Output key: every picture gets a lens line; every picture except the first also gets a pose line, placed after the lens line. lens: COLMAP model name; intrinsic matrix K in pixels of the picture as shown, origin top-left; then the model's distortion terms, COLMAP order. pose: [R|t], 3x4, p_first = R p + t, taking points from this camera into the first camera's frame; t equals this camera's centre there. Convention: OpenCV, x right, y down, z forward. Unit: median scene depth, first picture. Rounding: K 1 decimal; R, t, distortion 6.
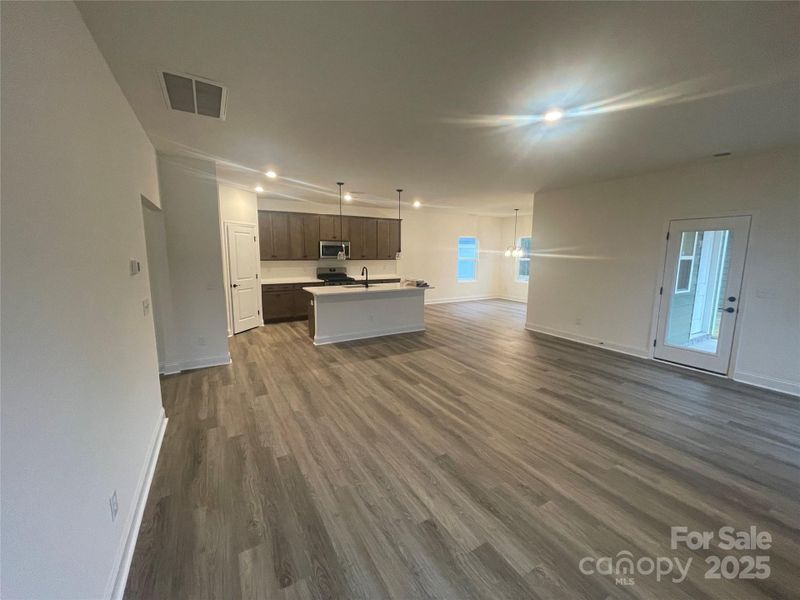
lens RADIAL K [[322.0, 0, 399.5], [0, 322.0, 297.2], [0, 0, 1]] dist [-0.000709, 0.000137]
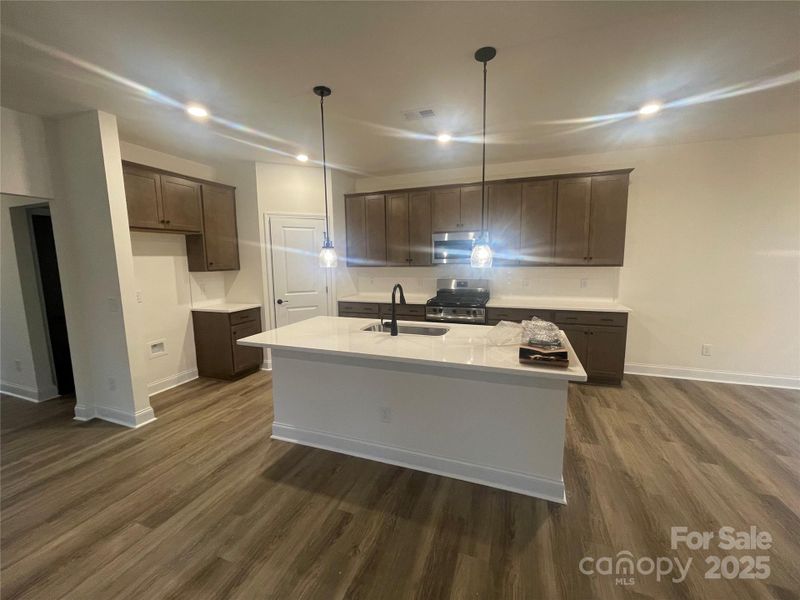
lens RADIAL K [[323.5, 0, 400.3], [0, 323.5, 297.3], [0, 0, 1]] dist [-0.002783, -0.000143]
pose [[0.636409, 0.078620, -0.767335, 0.307659], [-0.090374, 0.995541, 0.027048, -0.128952], [0.766040, 0.052134, 0.640676, 1.068466]]
